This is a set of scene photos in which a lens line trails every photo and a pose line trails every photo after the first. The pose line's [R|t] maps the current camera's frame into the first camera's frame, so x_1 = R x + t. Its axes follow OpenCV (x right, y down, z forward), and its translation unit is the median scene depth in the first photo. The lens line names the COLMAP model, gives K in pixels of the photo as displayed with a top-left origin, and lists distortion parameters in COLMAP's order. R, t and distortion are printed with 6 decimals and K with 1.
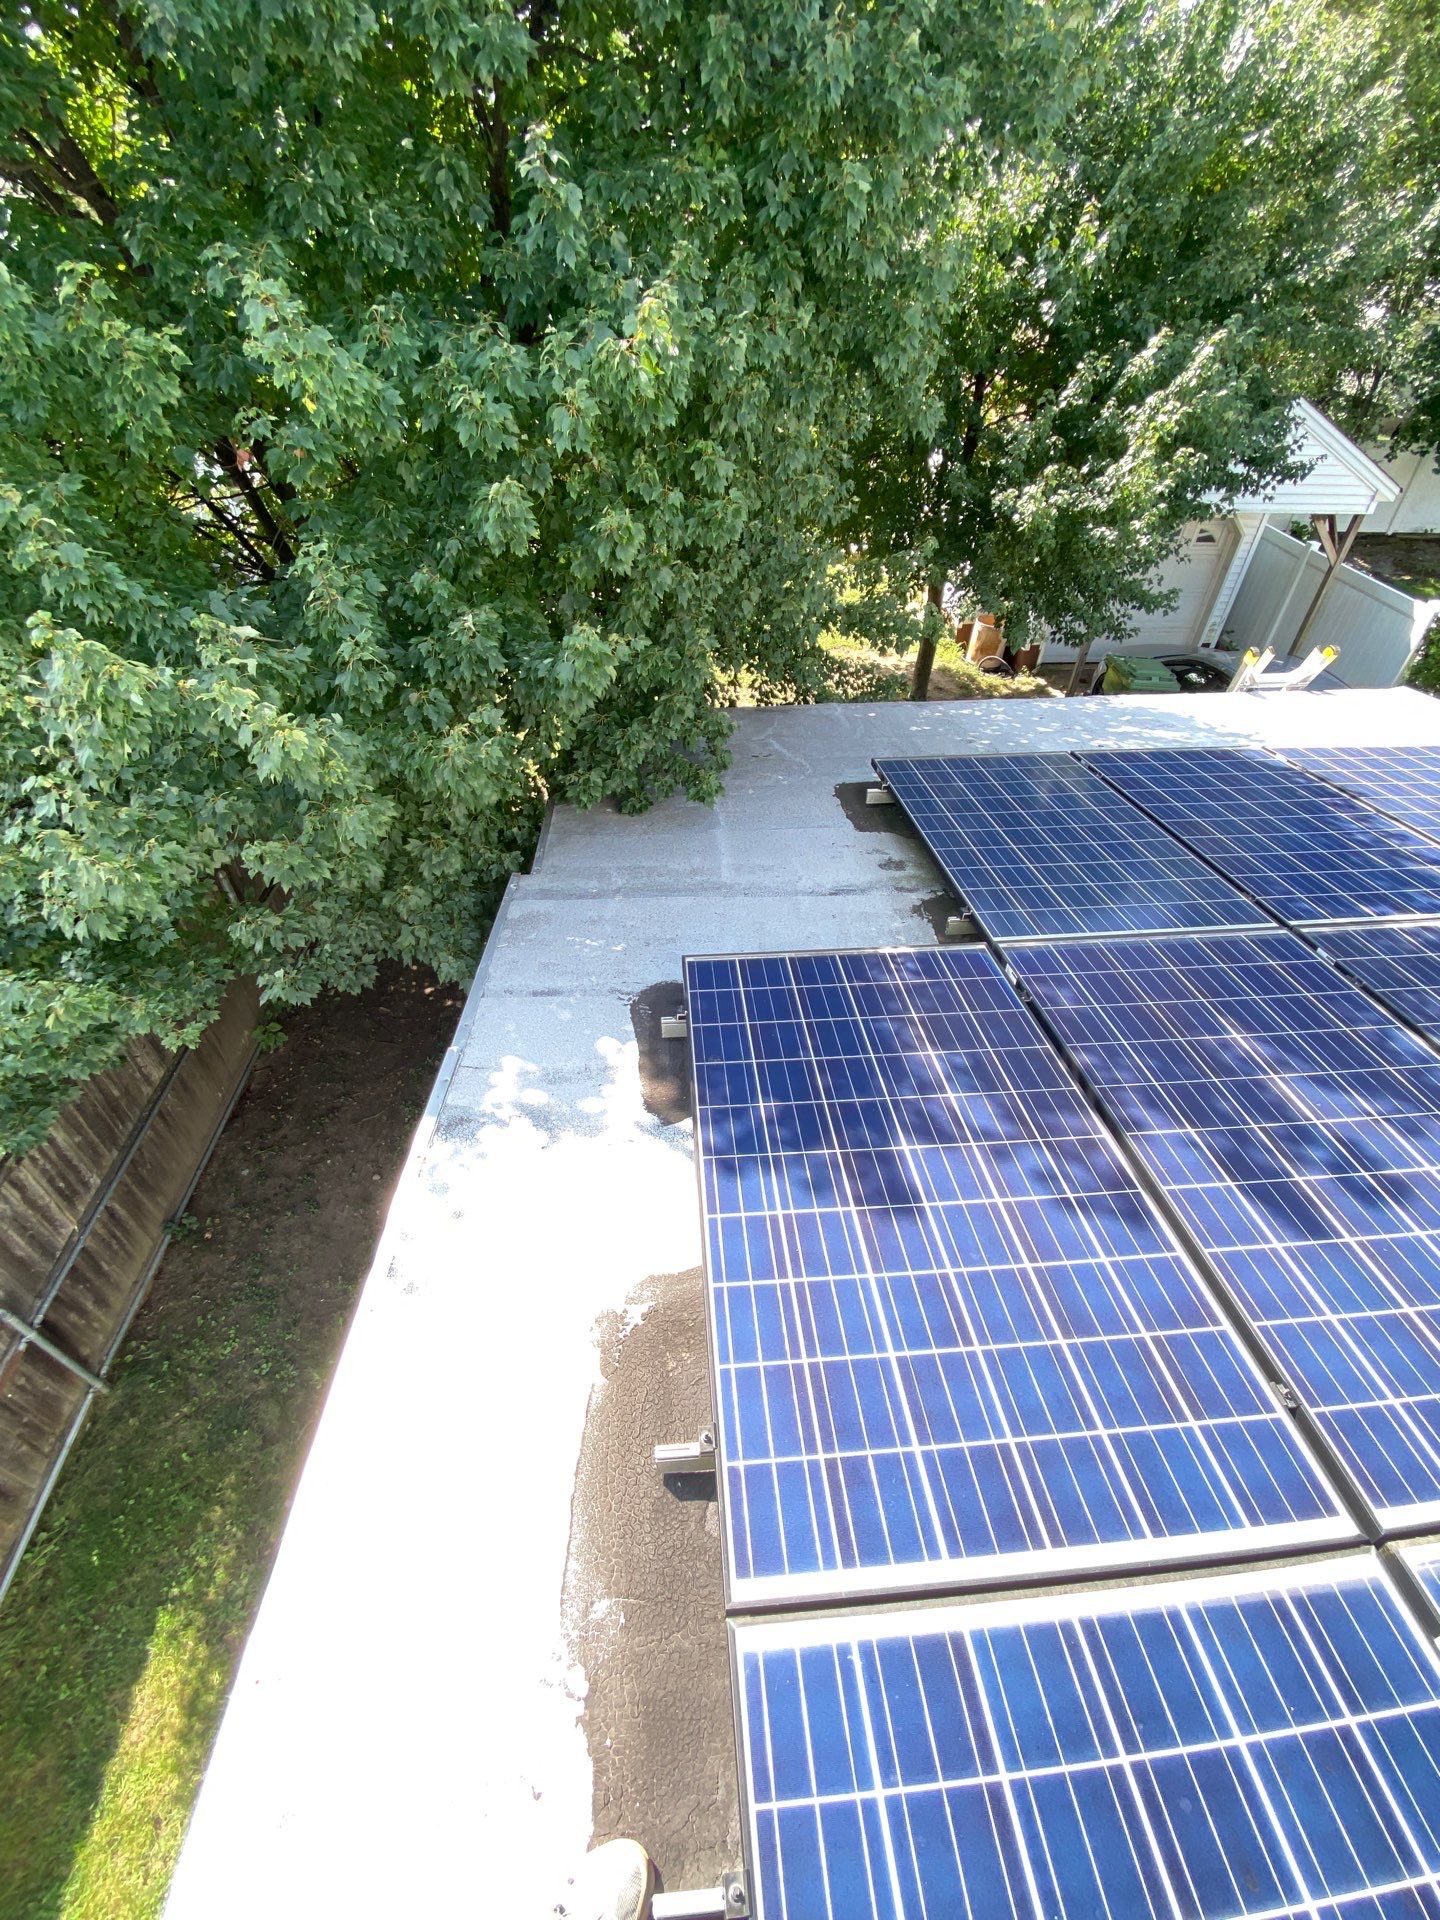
lens RADIAL K [[799.4, 0, 720.0], [0, 799.4, 960.0], [0, 0, 1]] dist [0.001594, -0.006897]
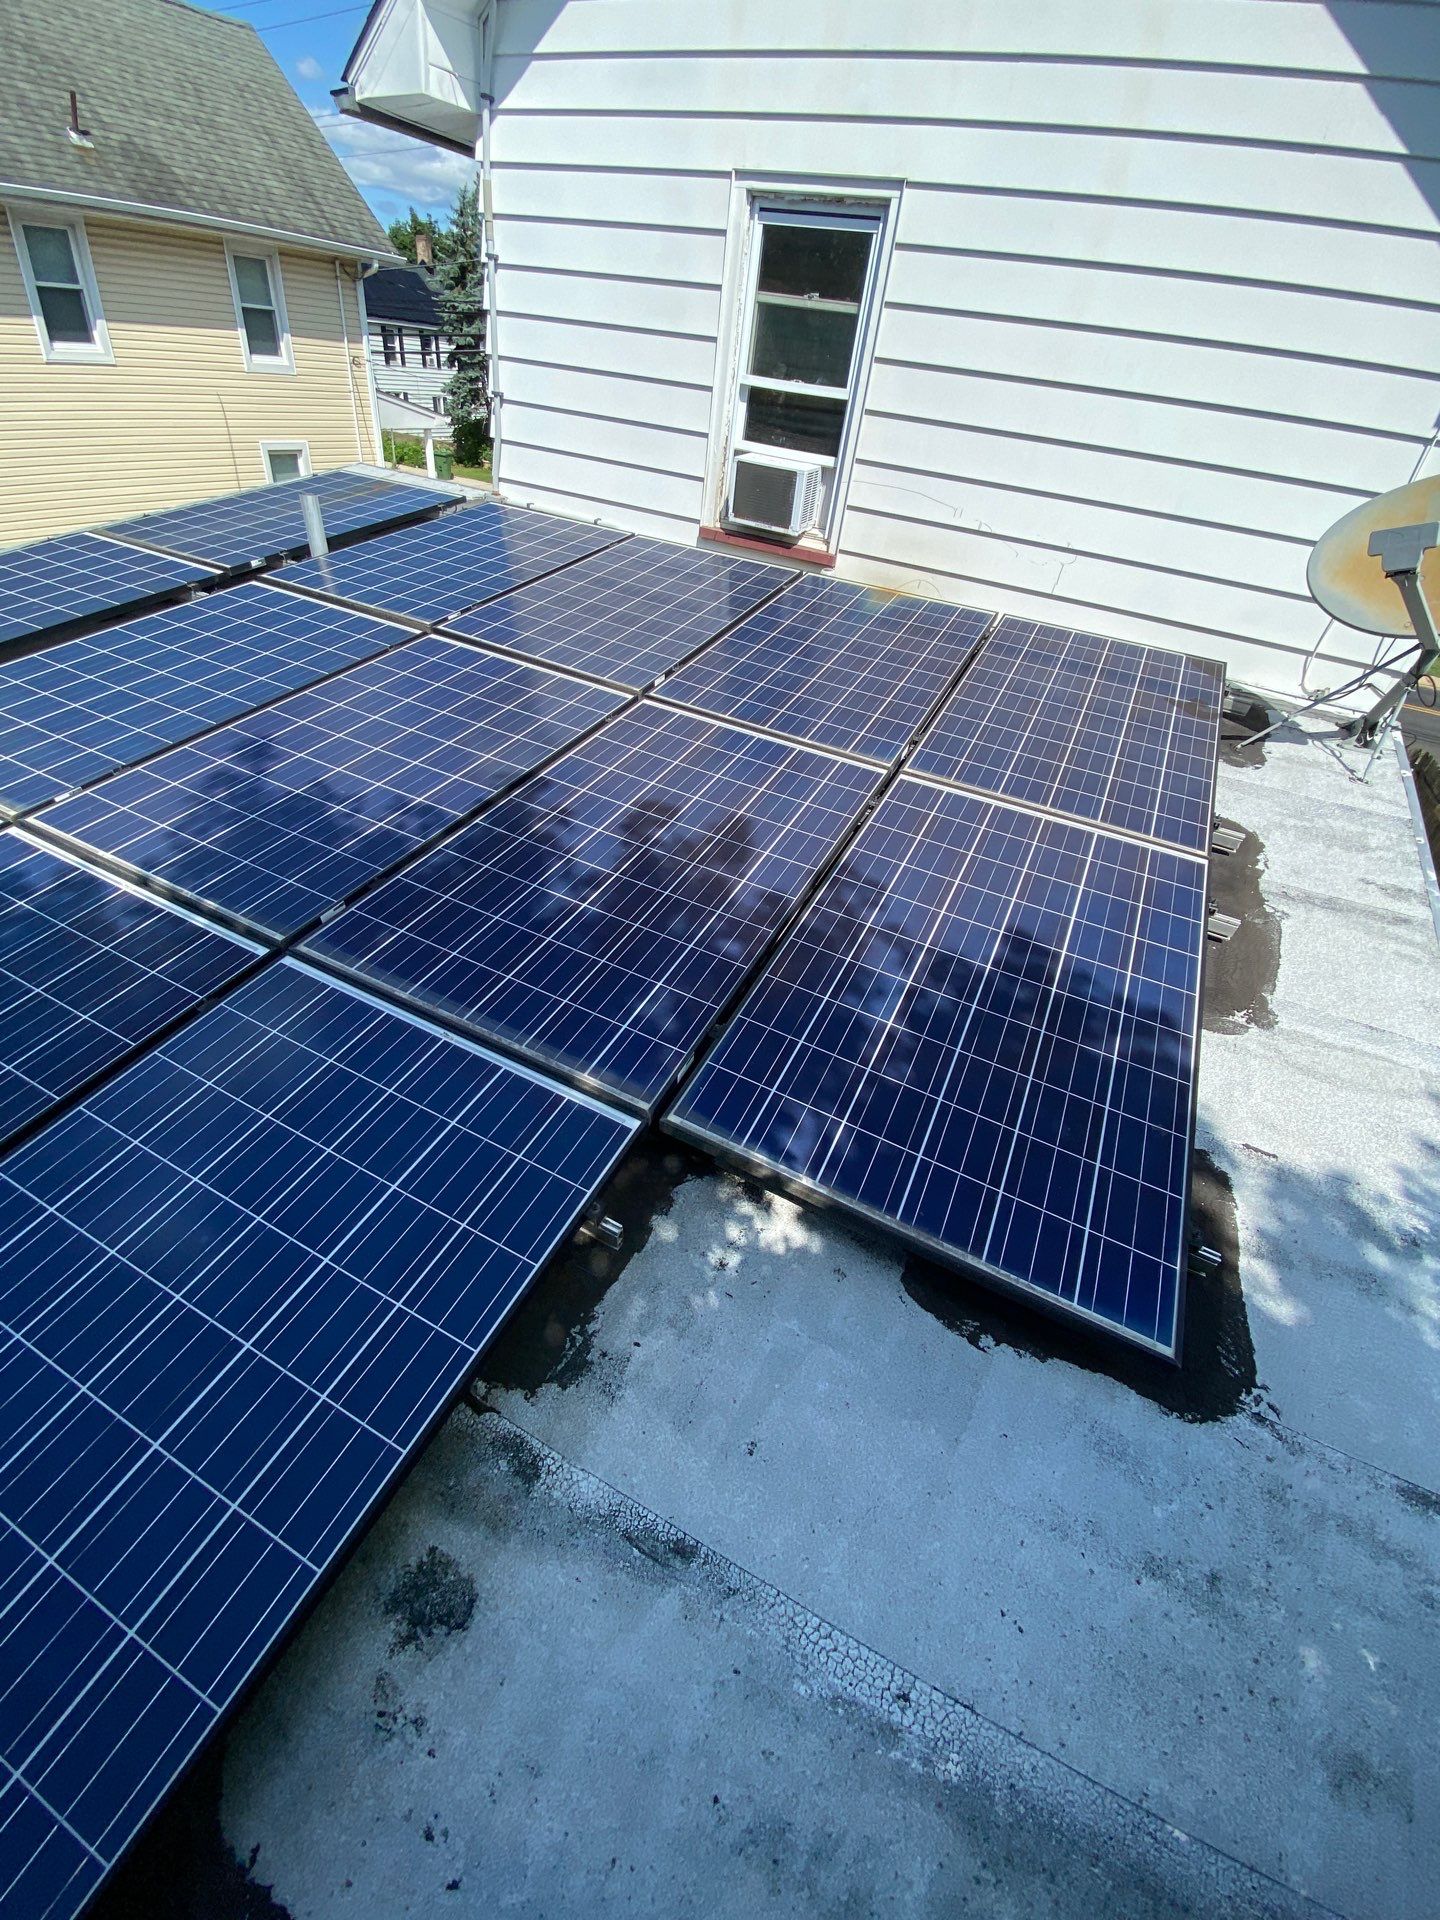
lens RADIAL K [[799.4, 0, 720.0], [0, 799.4, 960.0], [0, 0, 1]] dist [0.001594, -0.006897]
pose [[-0.851969, -0.392945, 0.346040, 0.153573], [0.247044, 0.281029, 0.927358, -0.776311], [-0.461648, 0.875567, -0.142353, 1.176972]]
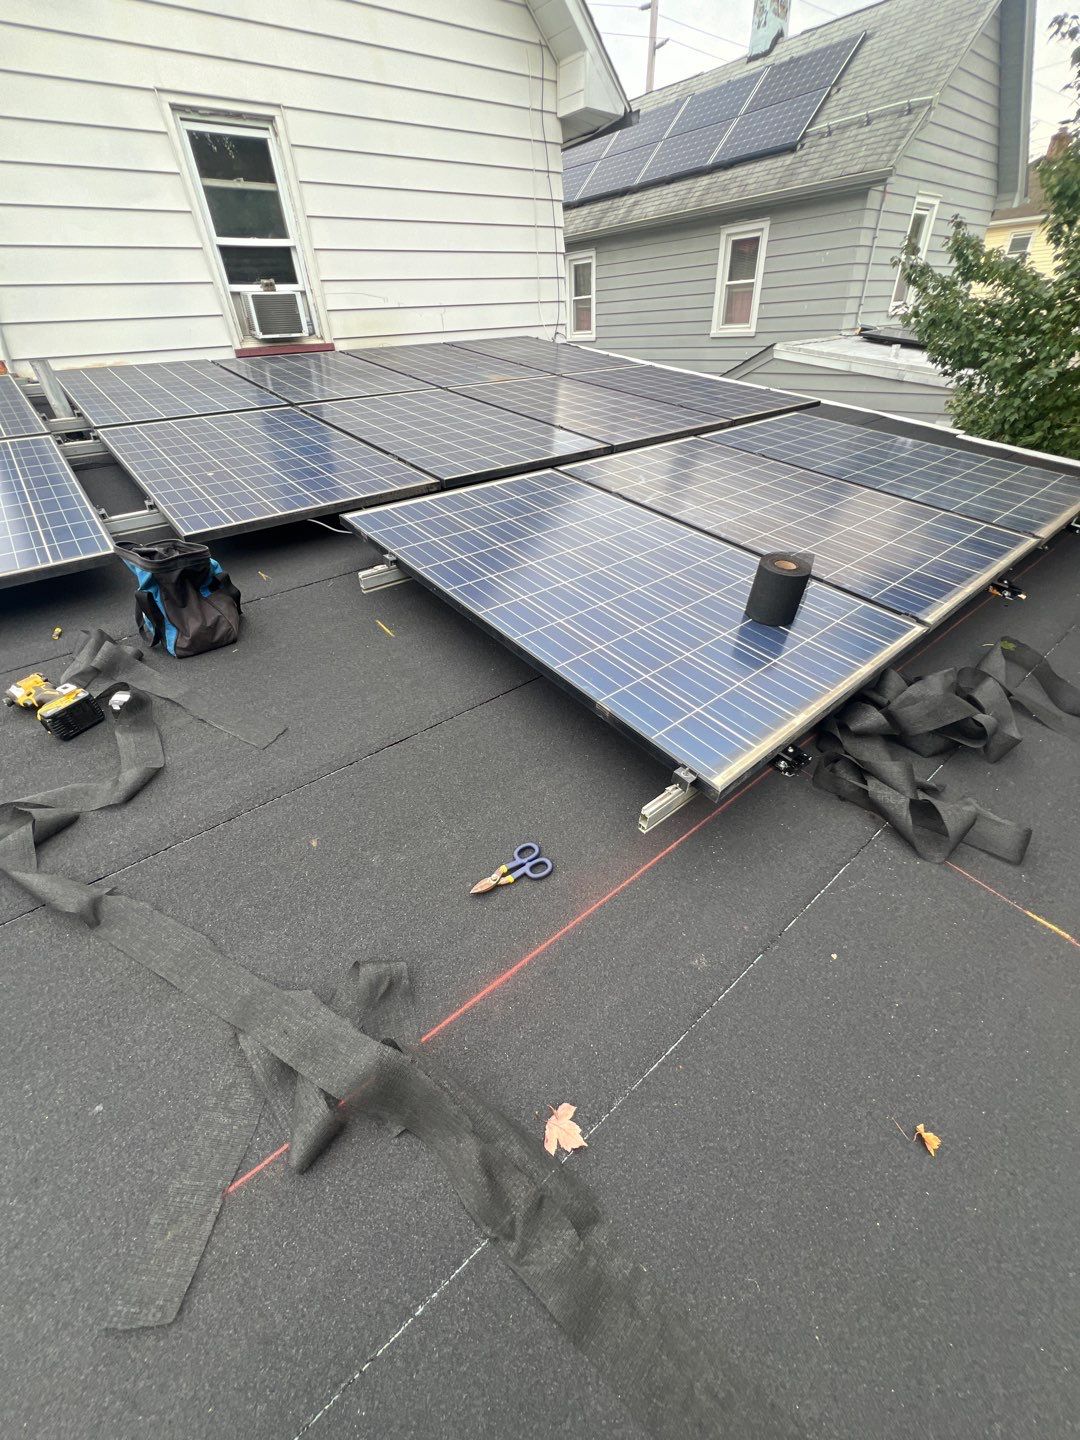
lens RADIAL K [[565.0, 0, 540.0], [0, 565.0, 720.0], [0, 0, 1]] dist [-0.002527, 0.000546]
pose [[-0.820849, 0.350033, -0.451314, 1.942366], [-0.361018, 0.294325, 0.884895, -1.074100], [0.442576, 0.889297, -0.115228, 1.940073]]
